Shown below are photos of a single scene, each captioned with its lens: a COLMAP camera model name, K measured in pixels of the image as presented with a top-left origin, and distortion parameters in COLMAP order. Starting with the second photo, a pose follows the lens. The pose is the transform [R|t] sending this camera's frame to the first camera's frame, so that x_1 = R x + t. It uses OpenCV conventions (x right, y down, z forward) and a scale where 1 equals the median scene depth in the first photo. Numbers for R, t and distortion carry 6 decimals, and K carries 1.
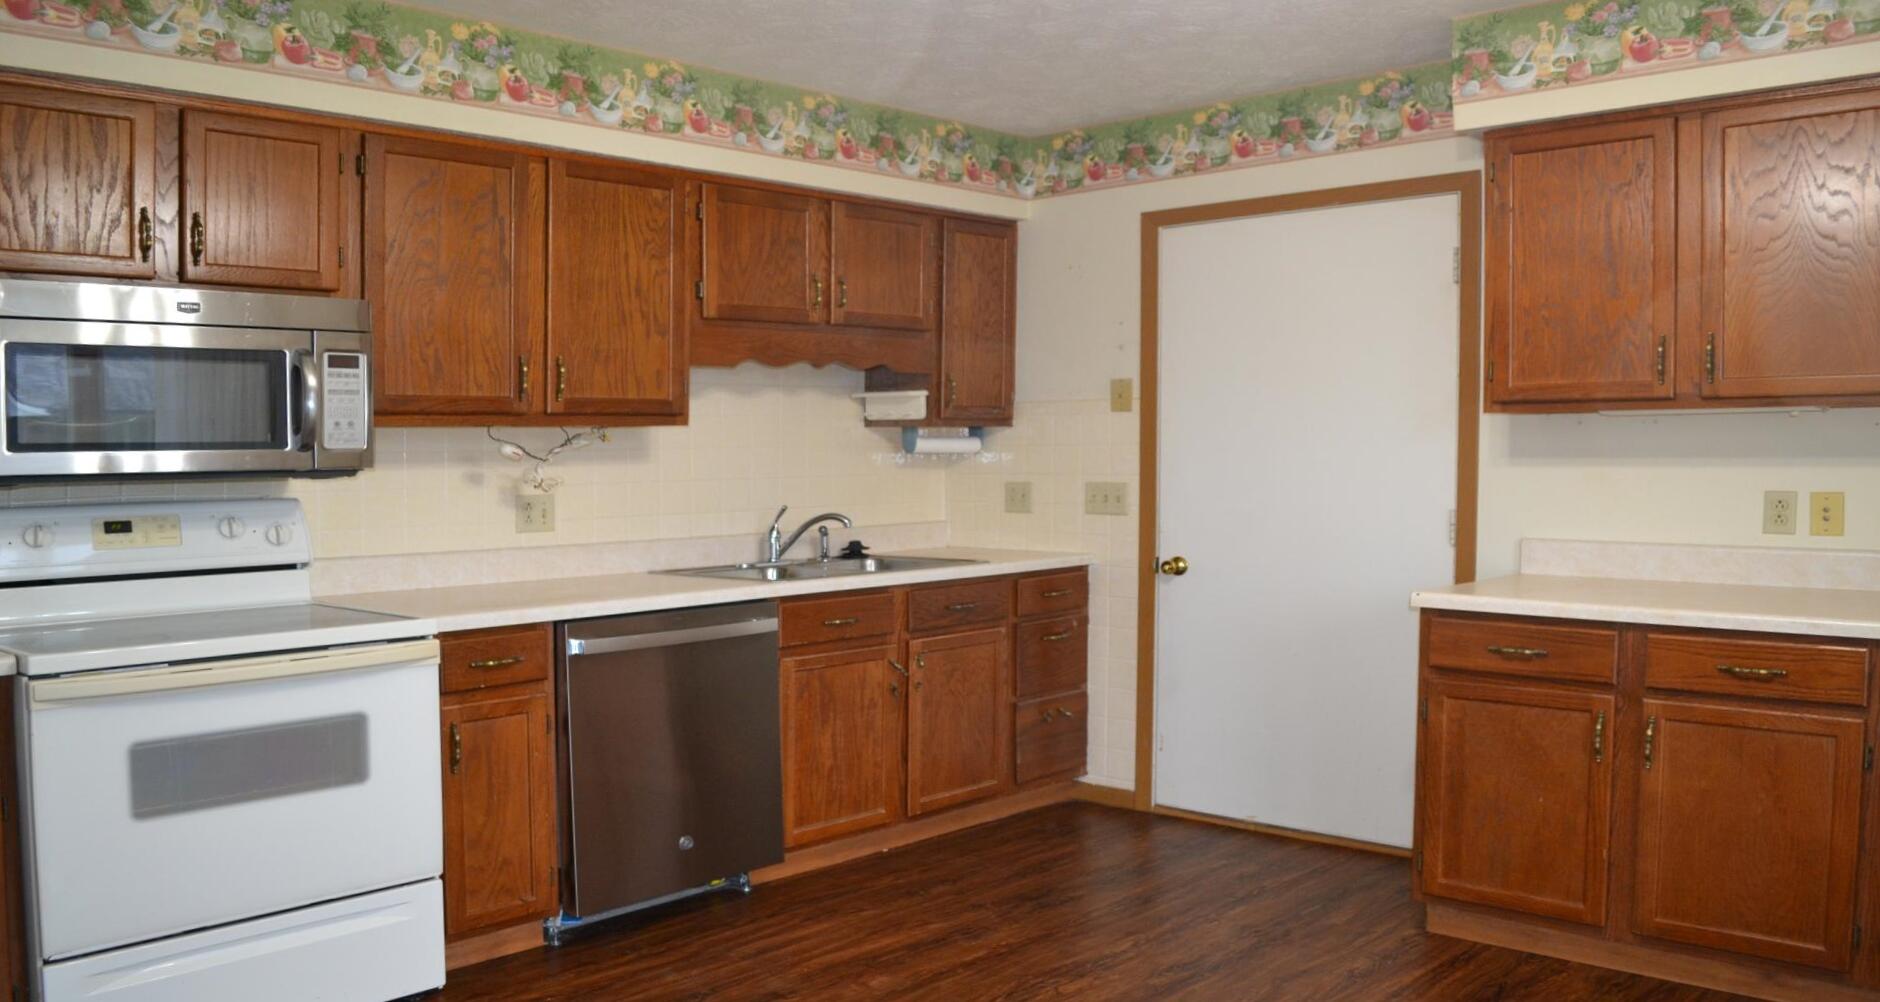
lens RADIAL K [[1544.3, 0, 964.1], [0, 1544.3, 476.7], [0, 0, 1]] dist [-0.055952, -0.020827]
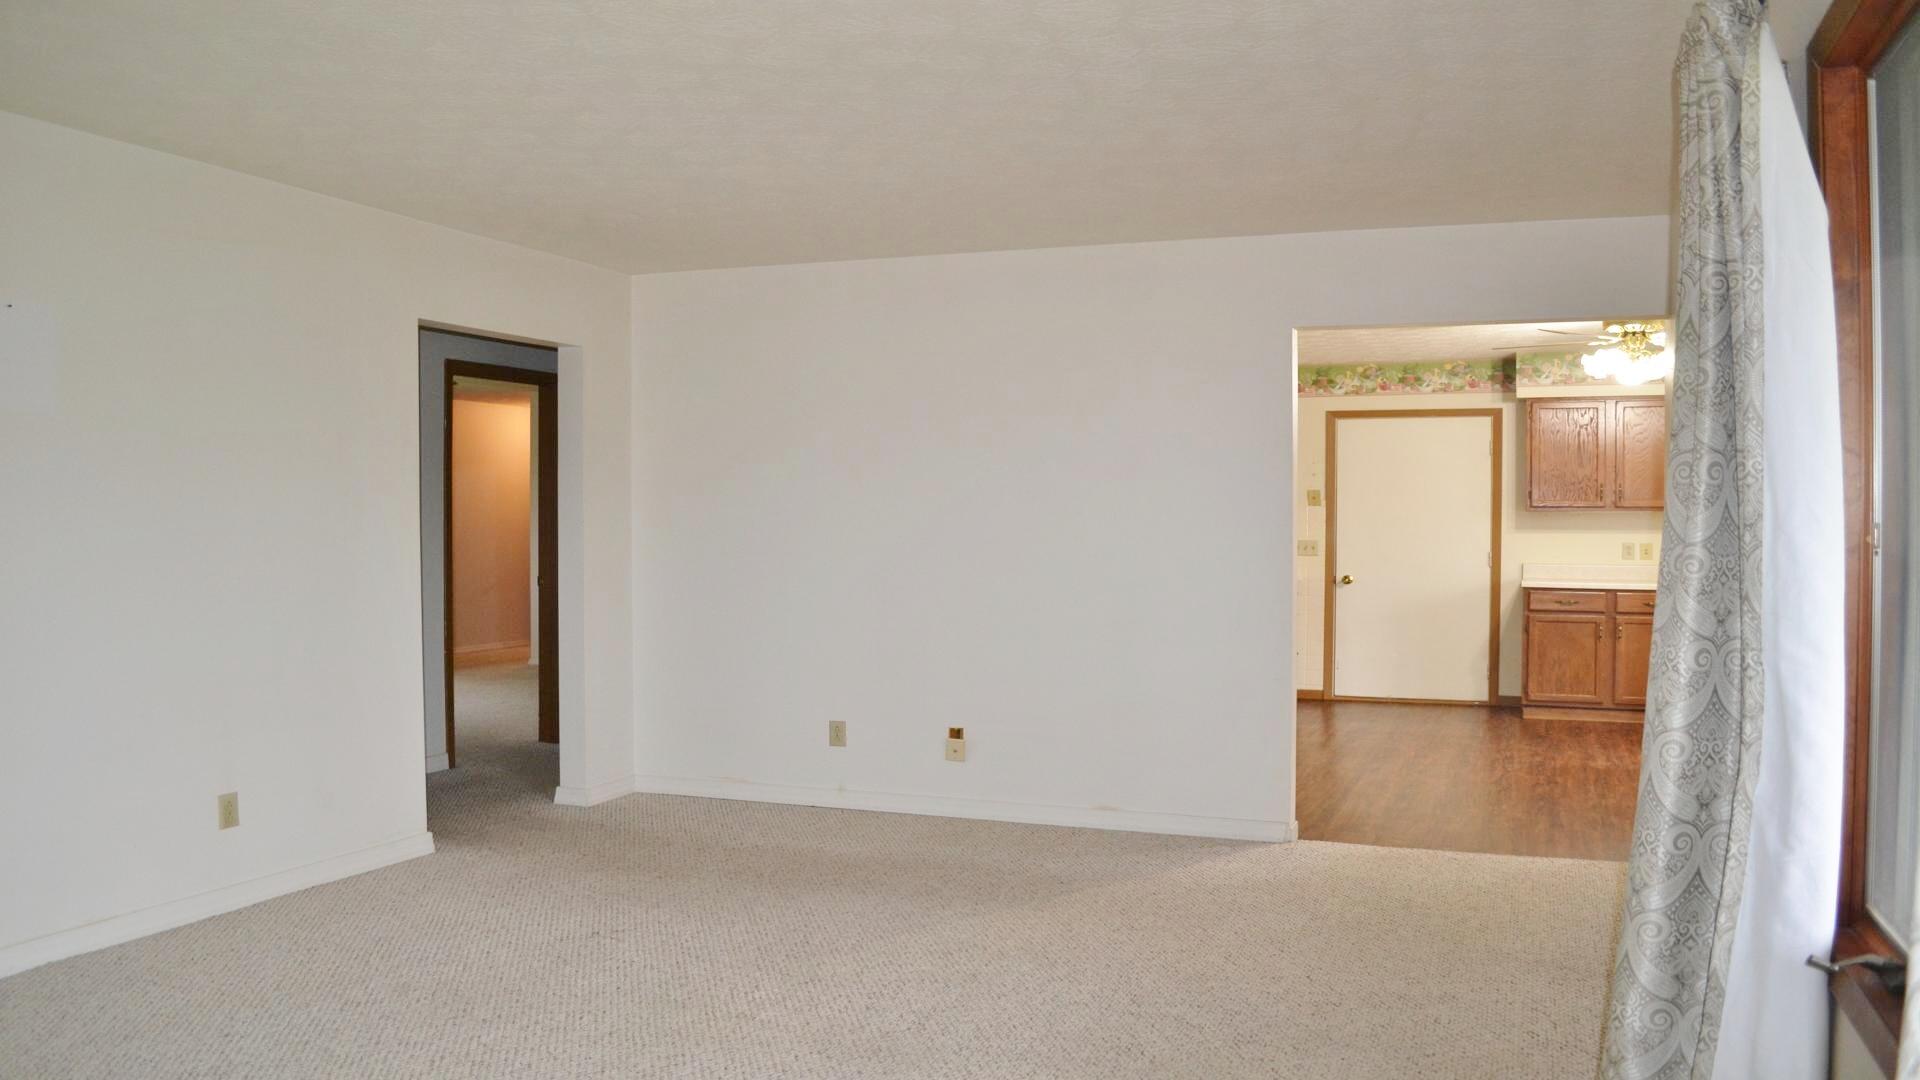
lens RADIAL K [[1529.8, 0, 983.5], [0, 1529.8, 459.6], [0, 0, 1]] dist [-0.089115, 0.017567]
pose [[0.927743, 0.029449, 0.372055, -1.535227], [-0.006581, 0.998018, -0.062584, 0.038033], [-0.373161, 0.055613, 0.926098, -1.042080]]
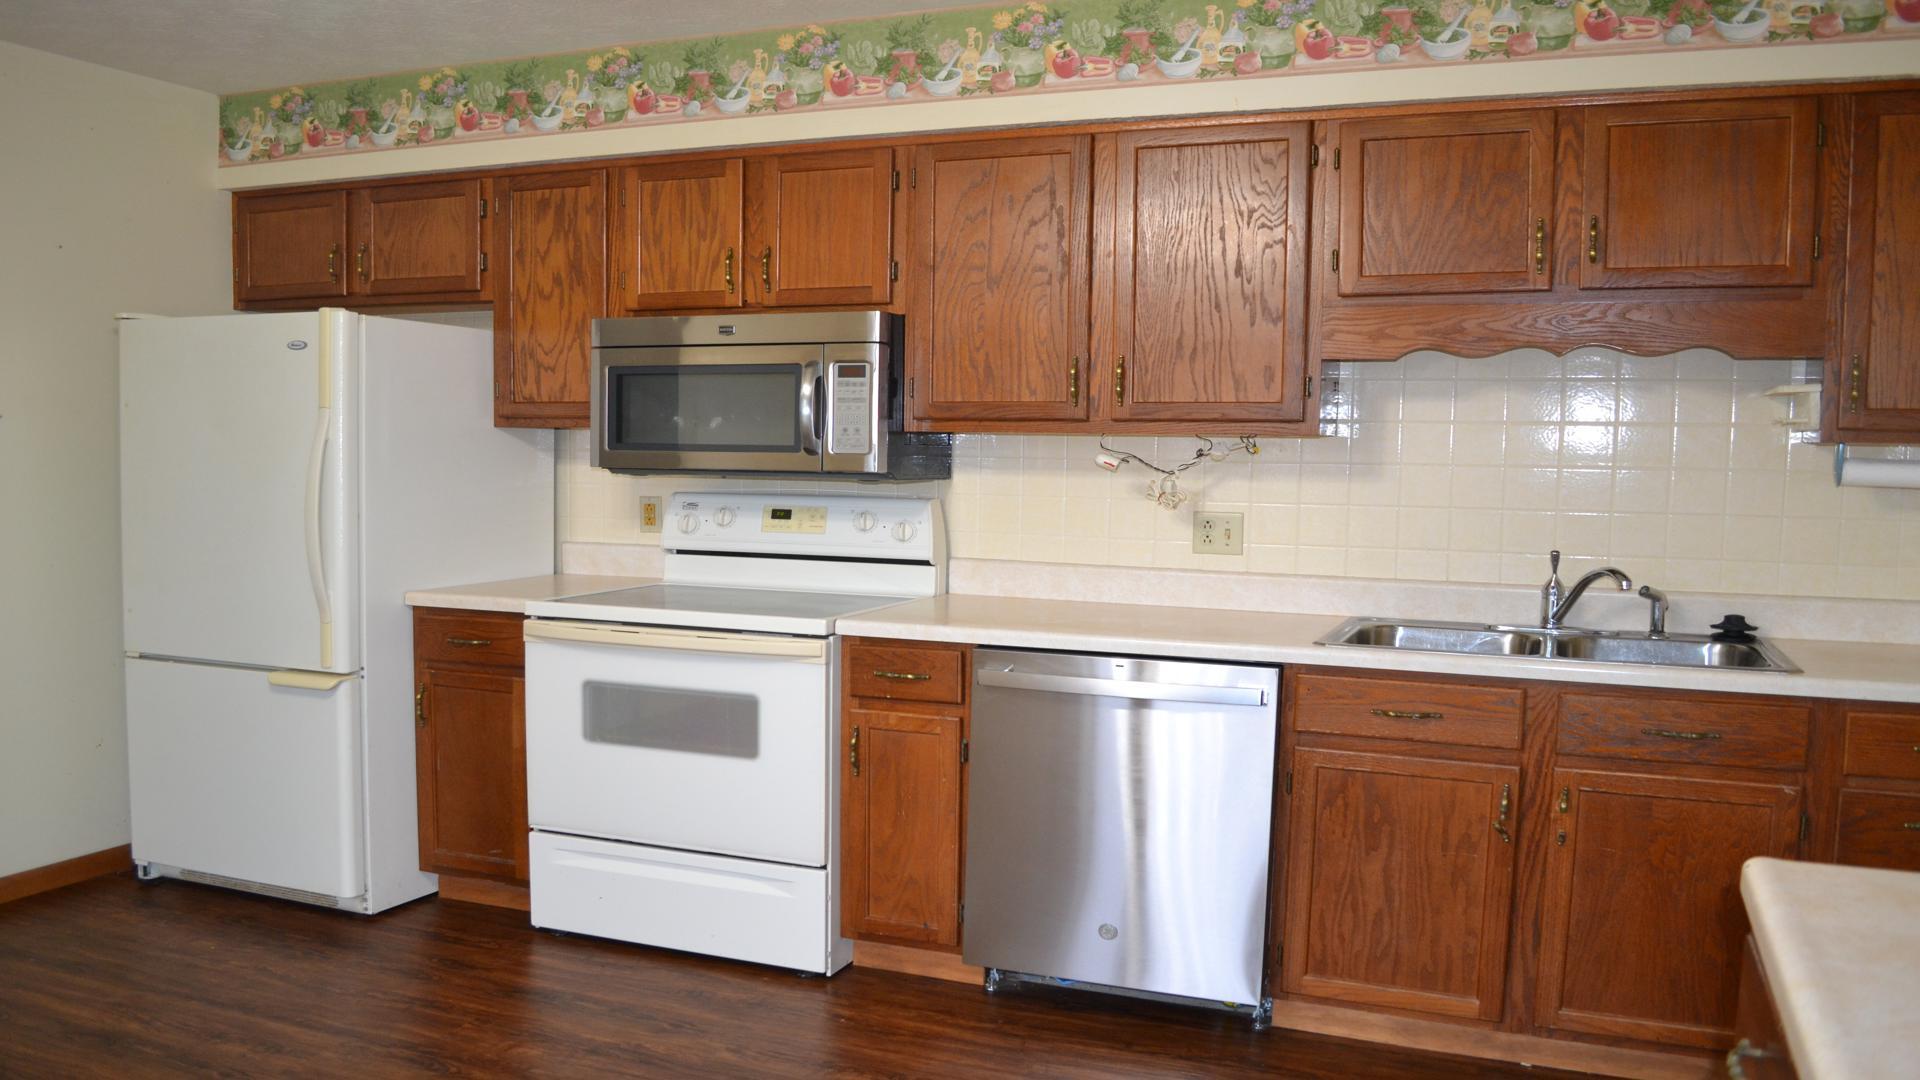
lens RADIAL K [[1529.8, 0, 962.9], [0, 1529.8, 537.1], [0, 0, 1]] dist [-0.089115, 0.017567]
pose [[0.339937, 0.068869, -0.937923, 0.559261], [-0.037557, 0.997514, 0.059633, -0.023671], [0.939698, 0.014955, 0.341679, 0.640609]]
